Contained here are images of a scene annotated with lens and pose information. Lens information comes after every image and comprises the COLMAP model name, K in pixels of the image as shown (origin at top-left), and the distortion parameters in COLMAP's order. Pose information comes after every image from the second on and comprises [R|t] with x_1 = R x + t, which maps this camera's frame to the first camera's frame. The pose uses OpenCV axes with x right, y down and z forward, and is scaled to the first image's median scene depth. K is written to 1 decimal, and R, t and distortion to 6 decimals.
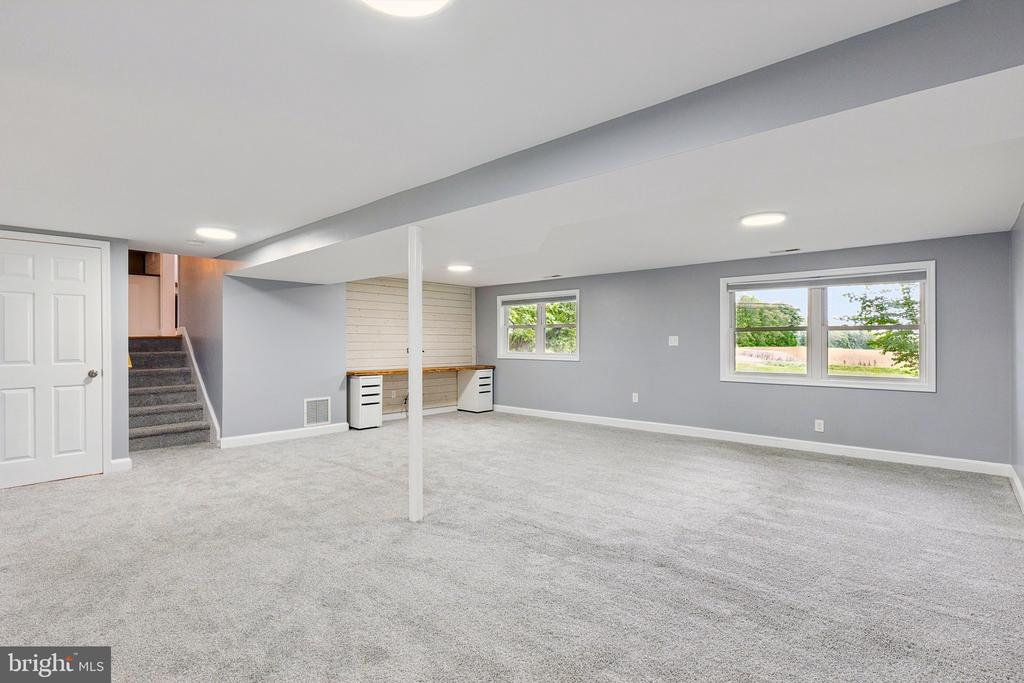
lens RADIAL K [[496.0, 0, 508.5], [0, 496.0, 345.1], [0, 0, 1]] dist [-0.013779, -0.000129]
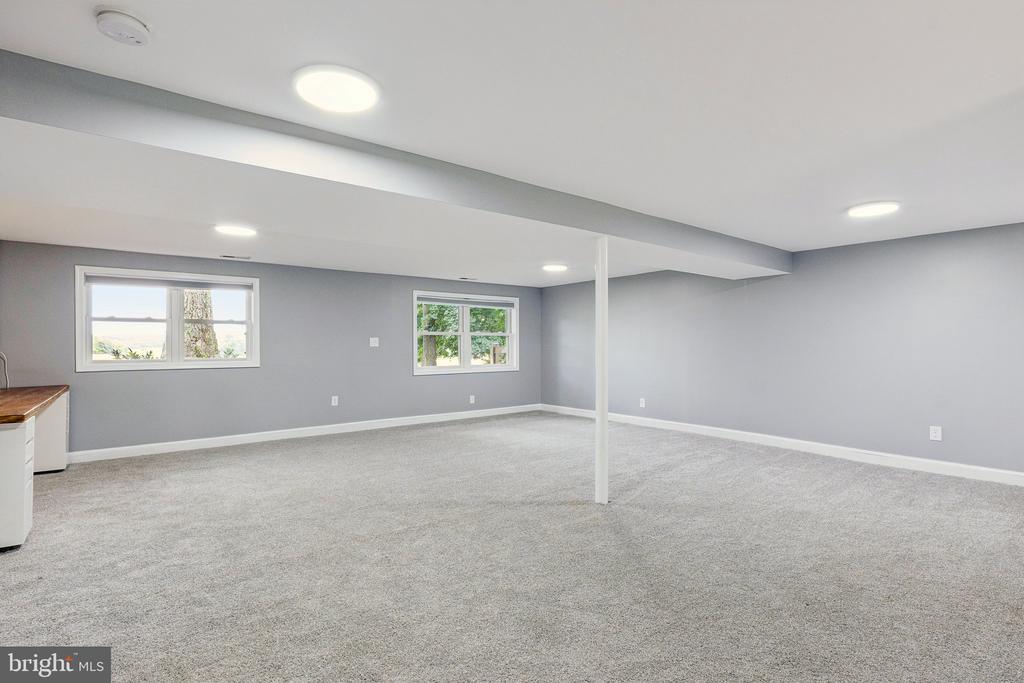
lens RADIAL K [[496.0, 0, 510.3], [0, 496.0, 339.3], [0, 0, 1]] dist [-0.013779, -0.000129]
pose [[0.171149, 0.007703, 0.985215, -0.491307], [0.010048, 0.999904, -0.009563, -0.001324], [-0.985194, 0.011536, 0.171055, 0.380462]]
